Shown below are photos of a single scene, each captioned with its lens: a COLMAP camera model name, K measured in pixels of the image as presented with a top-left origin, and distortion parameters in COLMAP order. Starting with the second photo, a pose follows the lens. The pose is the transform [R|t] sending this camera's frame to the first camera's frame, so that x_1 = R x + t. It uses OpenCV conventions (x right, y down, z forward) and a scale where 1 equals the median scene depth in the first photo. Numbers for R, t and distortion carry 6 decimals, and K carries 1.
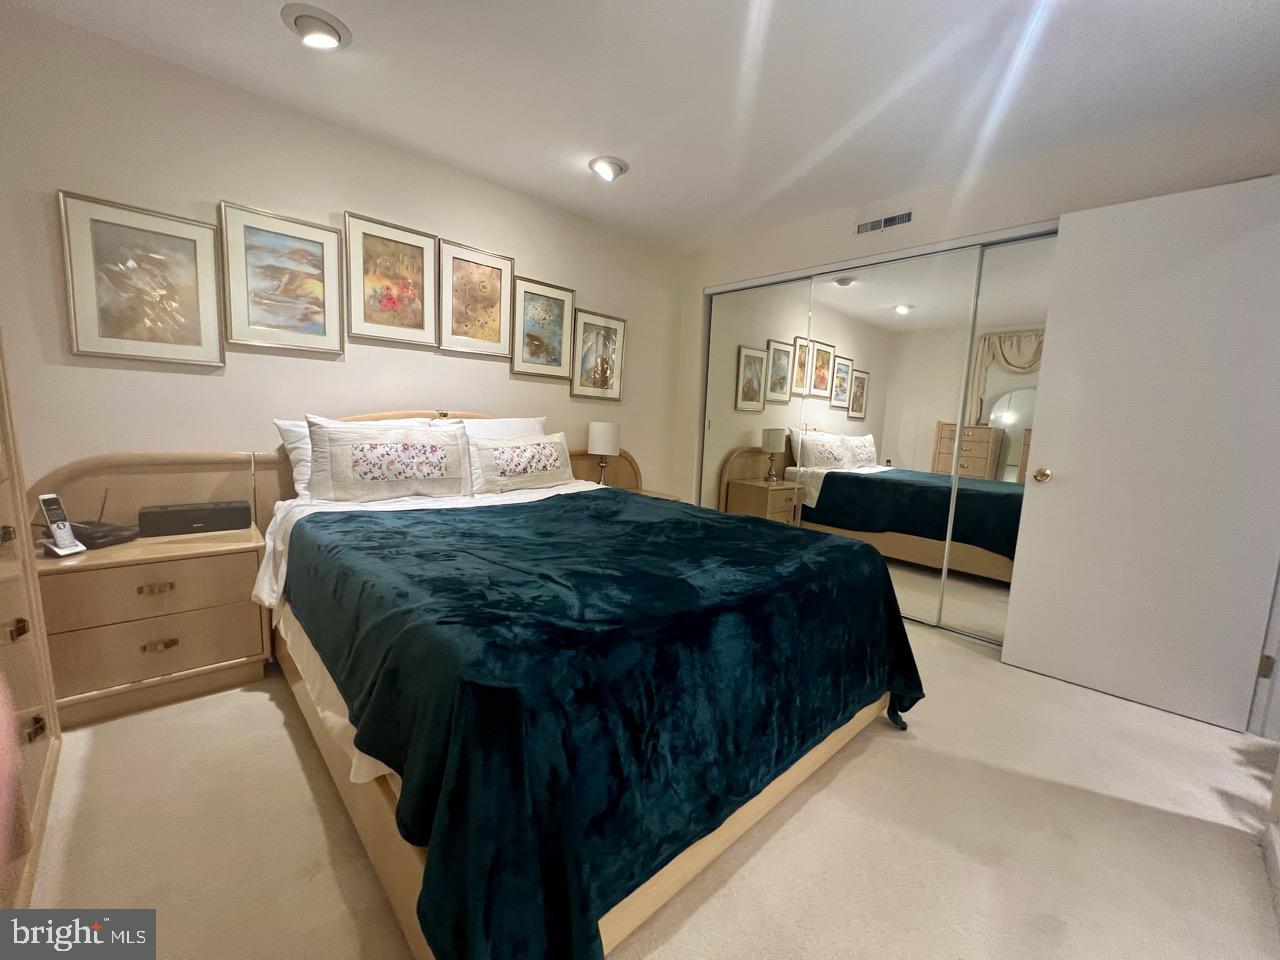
lens RADIAL K [[513.9, 0, 640.0], [0, 513.9, 480.0], [0, 0, 1]] dist [0.001118, 0.000041]
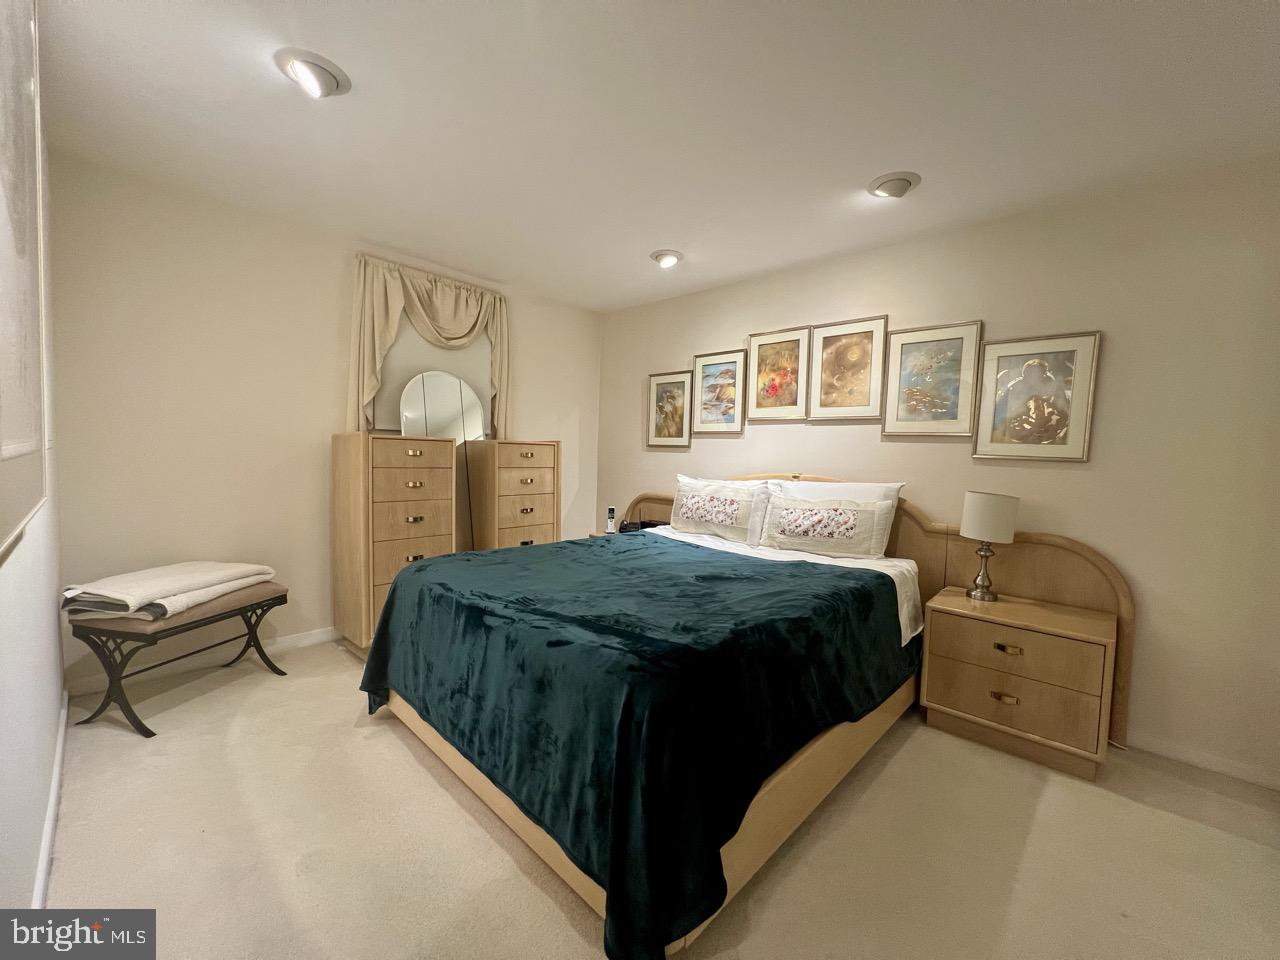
lens RADIAL K [[510.2, 0, 640.0], [0, 510.2, 480.0], [0, 0, 1]] dist [-0.000269, -0.000006]
pose [[0.055870, 0.011445, -0.998372, 0.781387], [-0.151943, 0.988385, 0.002828, -0.078021], [0.986809, 0.151538, 0.056960, 0.643637]]
